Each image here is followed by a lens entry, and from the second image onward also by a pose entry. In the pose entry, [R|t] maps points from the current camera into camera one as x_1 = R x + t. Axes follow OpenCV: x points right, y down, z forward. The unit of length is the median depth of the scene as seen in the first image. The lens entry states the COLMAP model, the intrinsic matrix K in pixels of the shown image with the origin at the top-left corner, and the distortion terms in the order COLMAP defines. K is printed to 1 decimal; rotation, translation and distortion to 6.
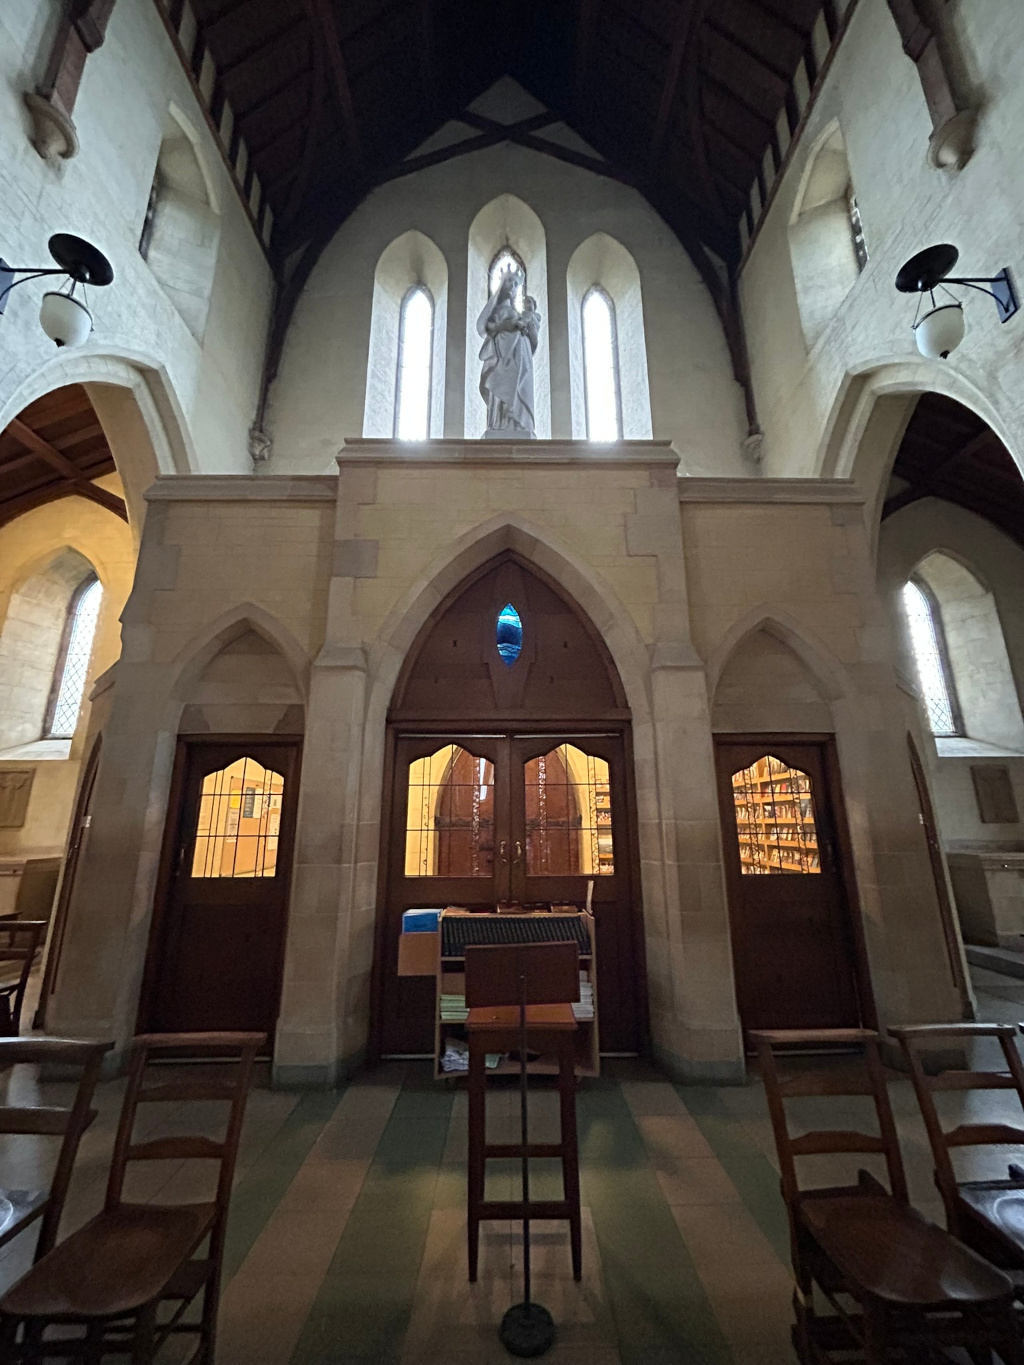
lens RADIAL K [[549.3, 0, 516.7], [0, 549.3, 677.8], [0, 0, 1]] dist [0.000040, 0.000032]
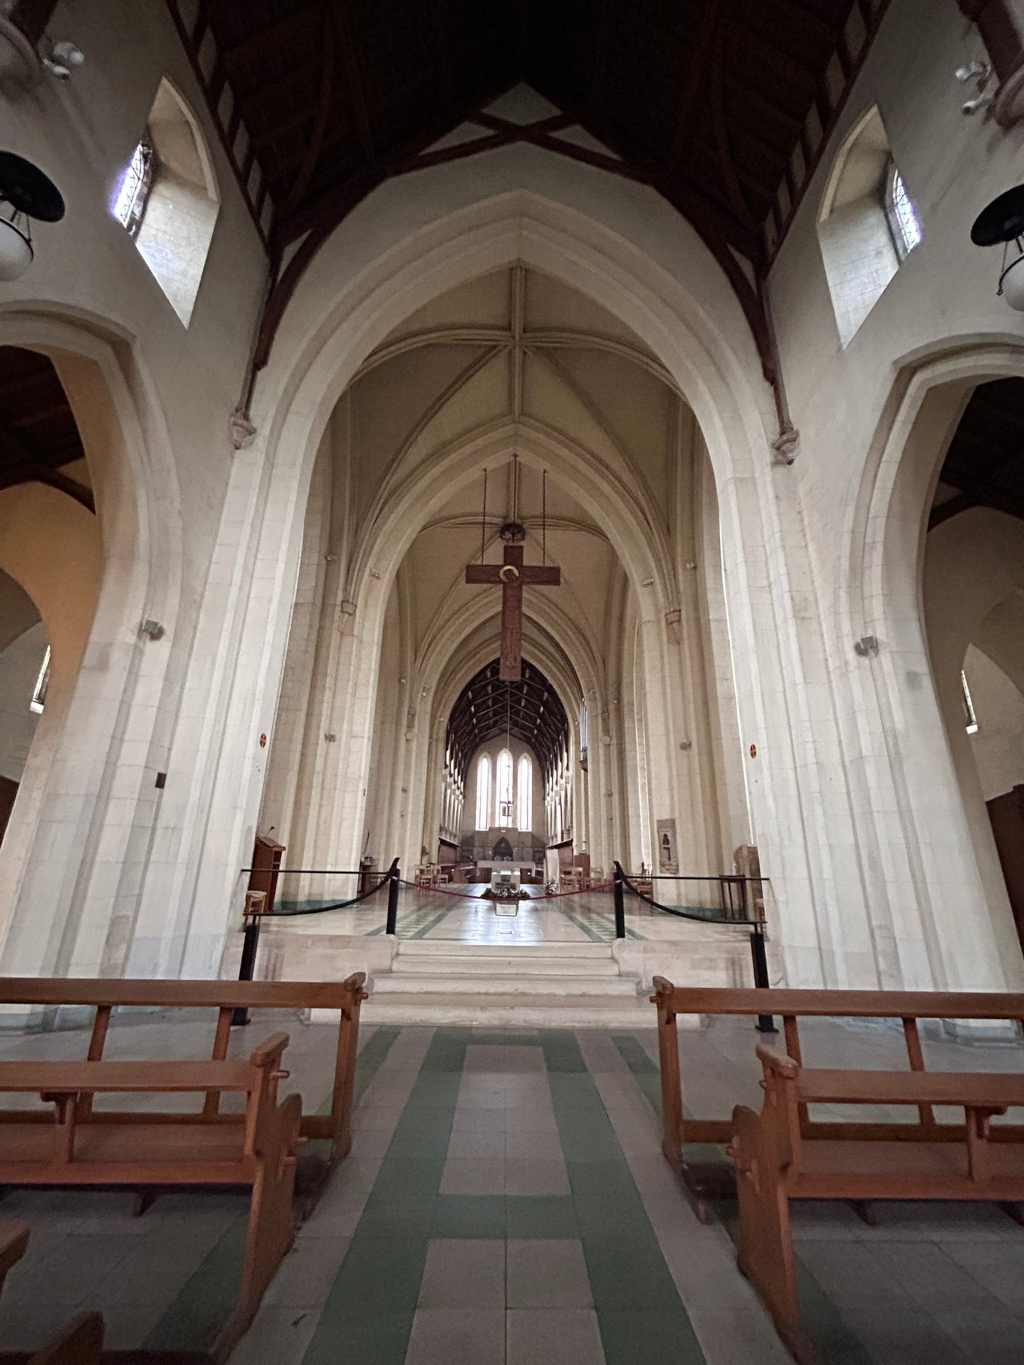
lens RADIAL K [[547.5, 0, 512.0], [0, 547.5, 682.5], [0, 0, 1]] dist [0.000025, -0.000024]
pose [[0.999657, 0.023410, -0.011736, -0.001390], [-0.024029, 0.998154, -0.055775, 0.027711], [0.010409, 0.056037, 0.998374, 0.110065]]
